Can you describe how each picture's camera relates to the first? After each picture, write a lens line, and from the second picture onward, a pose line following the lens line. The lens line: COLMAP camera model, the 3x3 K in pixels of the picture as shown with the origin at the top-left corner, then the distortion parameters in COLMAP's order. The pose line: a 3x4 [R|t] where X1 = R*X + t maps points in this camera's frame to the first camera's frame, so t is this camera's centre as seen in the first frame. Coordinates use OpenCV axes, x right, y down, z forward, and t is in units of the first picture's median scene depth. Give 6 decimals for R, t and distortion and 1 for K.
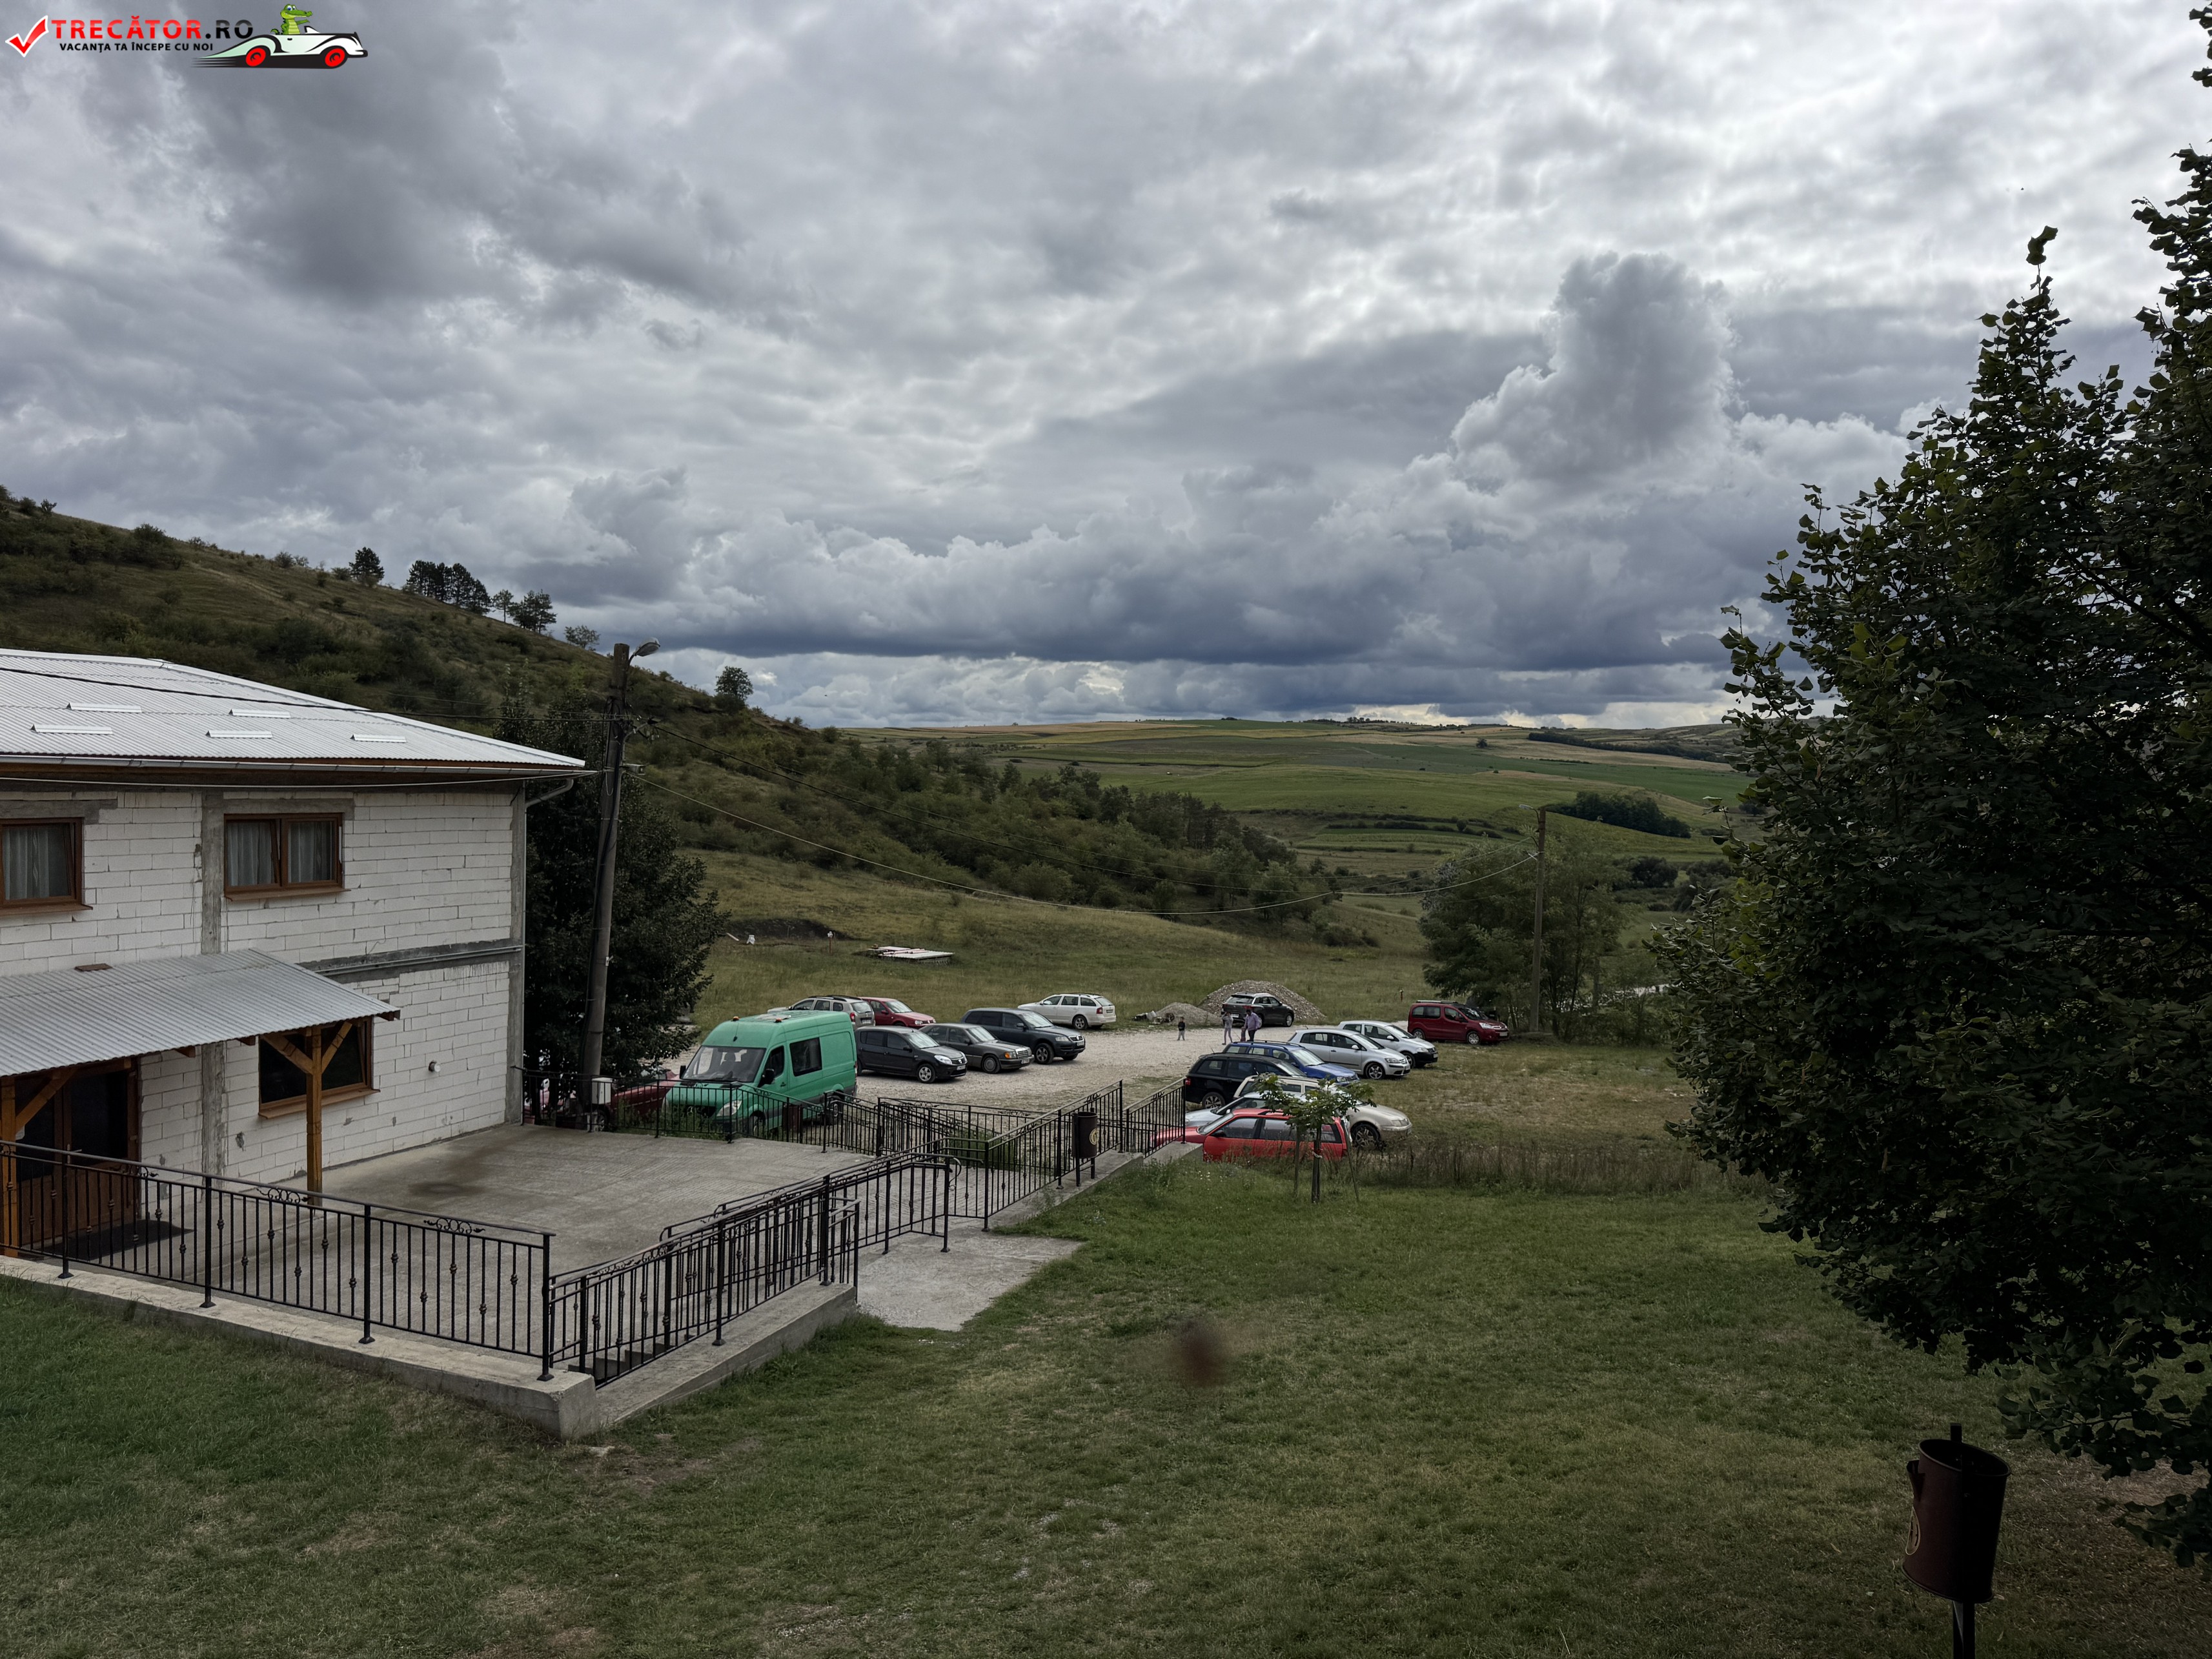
lens RADIAL K [[1540.4, 0, 1100.1], [0, 1540.4, 808.4], [0, 0, 1]] dist [0.006642, -0.009899]
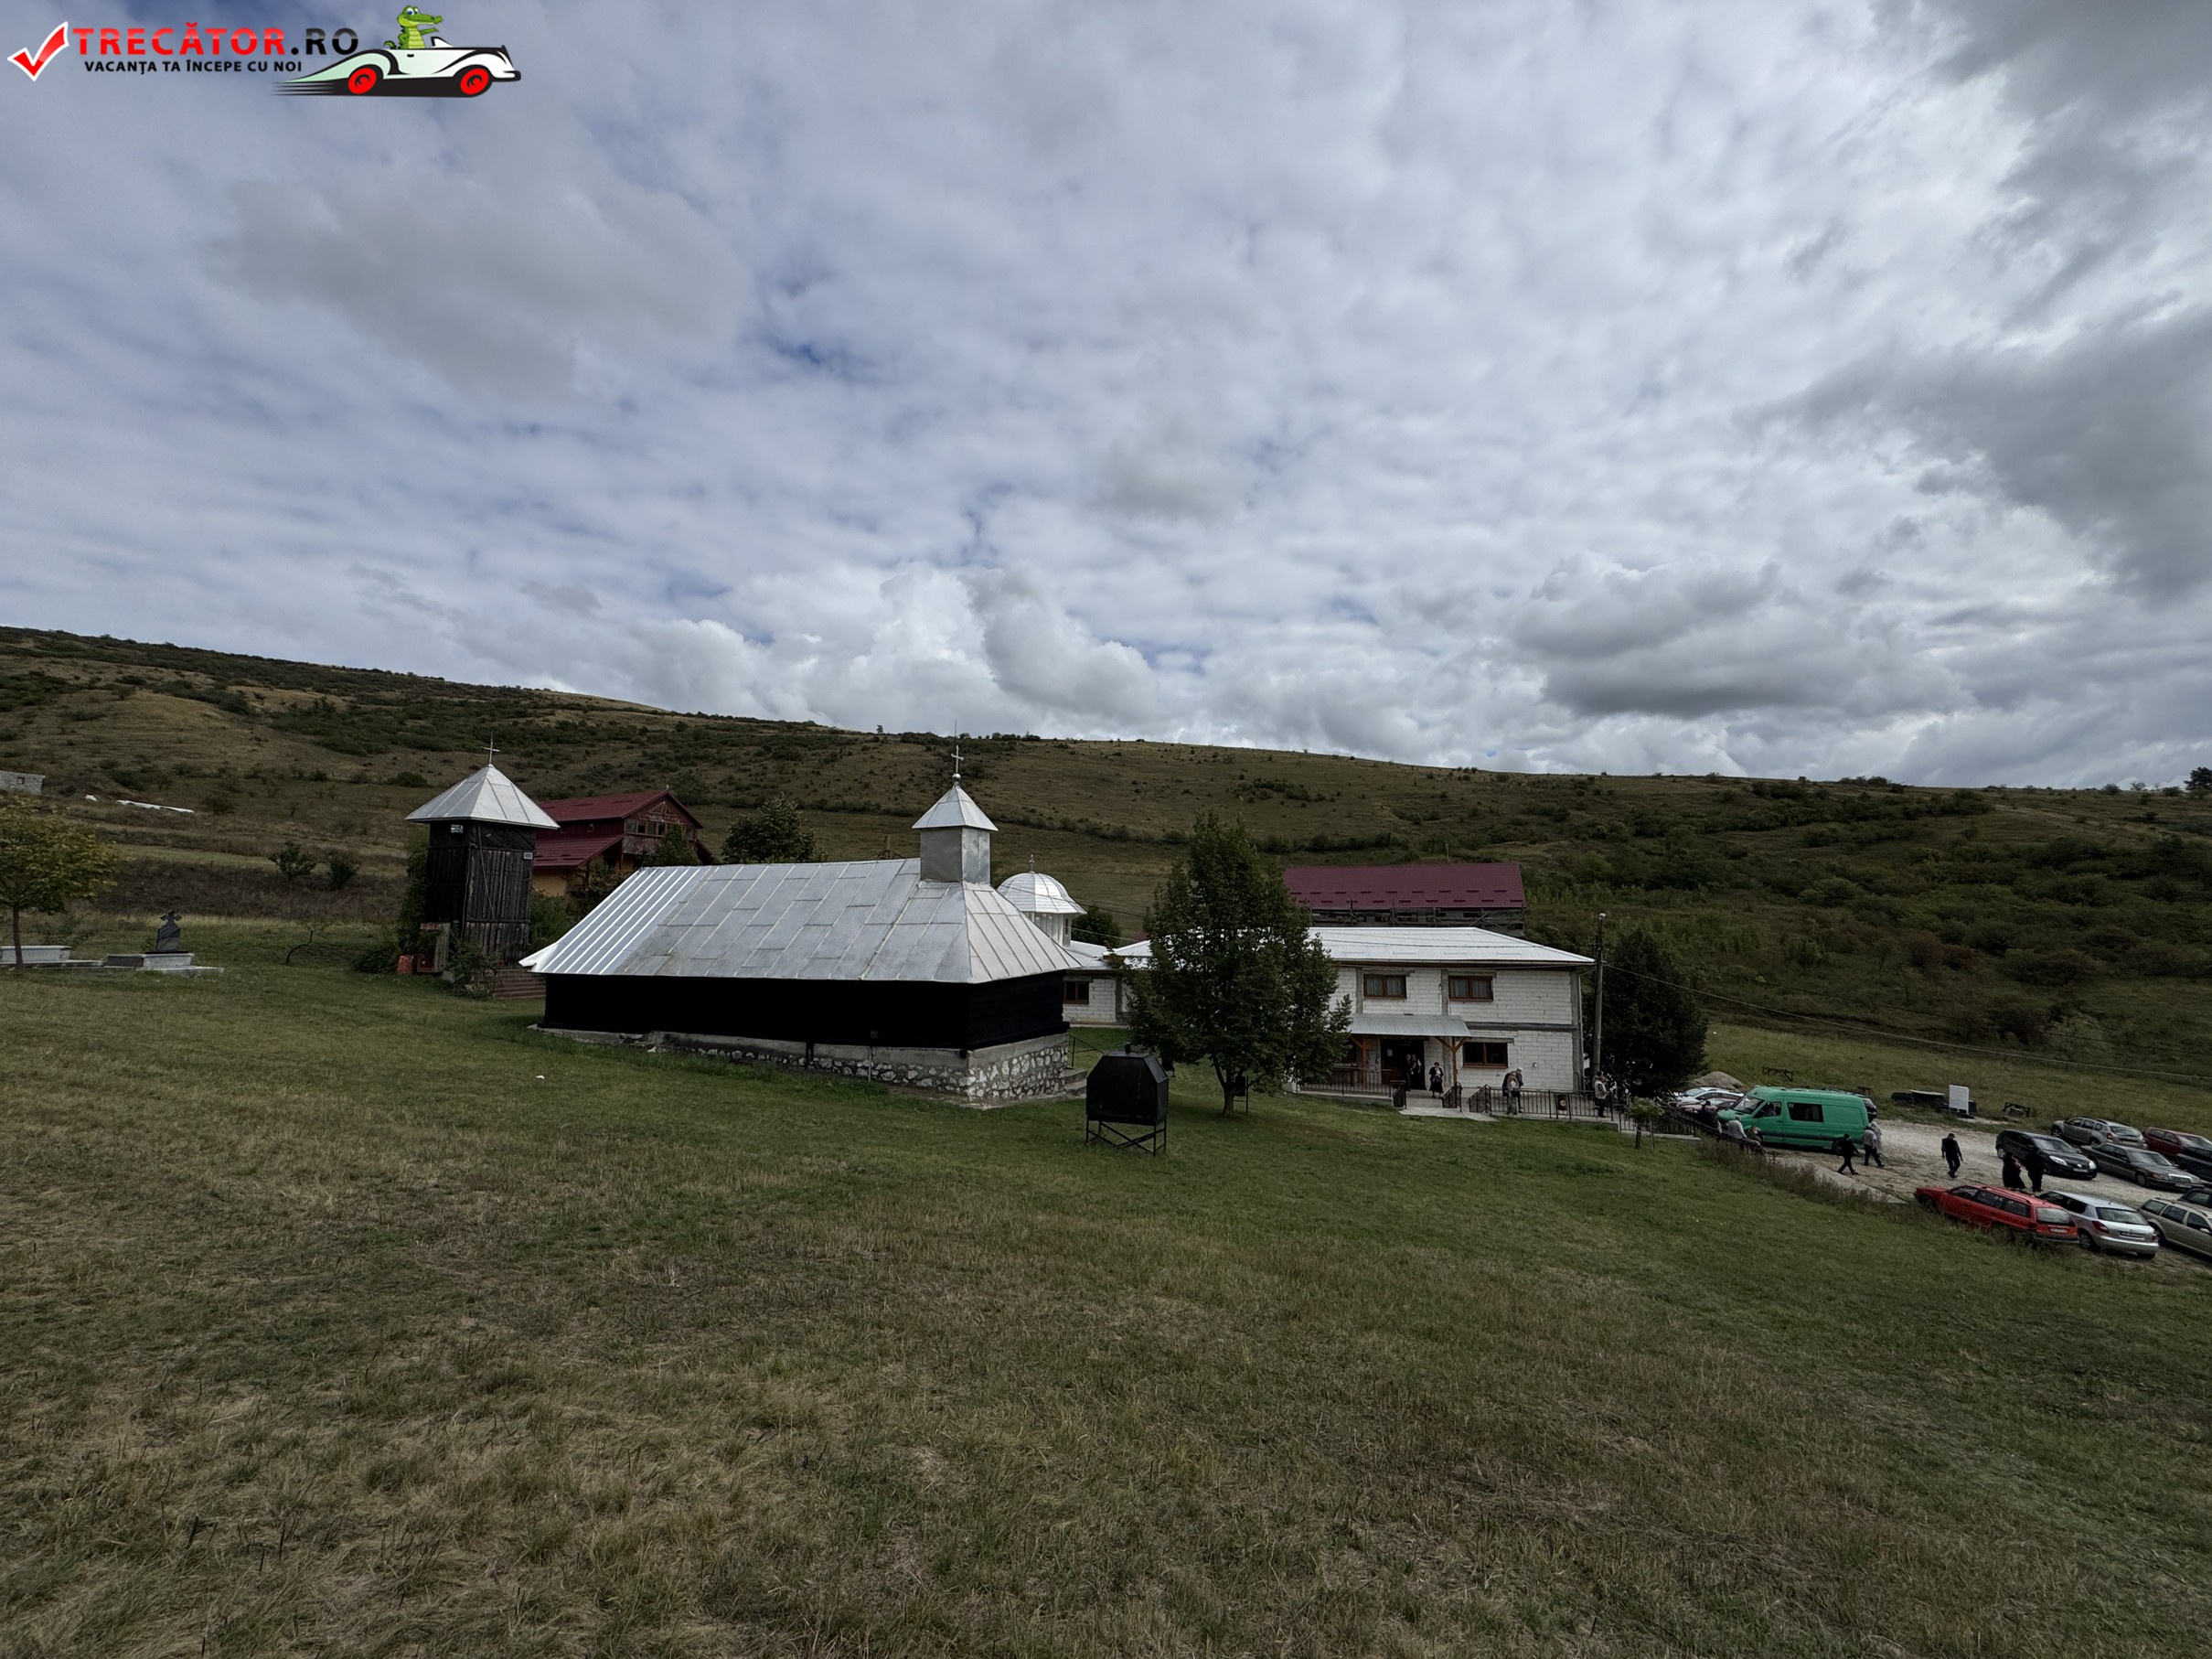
lens RADIAL K [[855.0, 0, 1093.6], [0, 855.0, 820.0], [0, 0, 1]] dist [-0.001948, -0.000856]
pose [[0.105262, -0.135623, -0.985153, 1.117486], [-0.020124, 0.990163, -0.138463, -0.051931], [0.994241, 0.034400, 0.101498, -0.033107]]
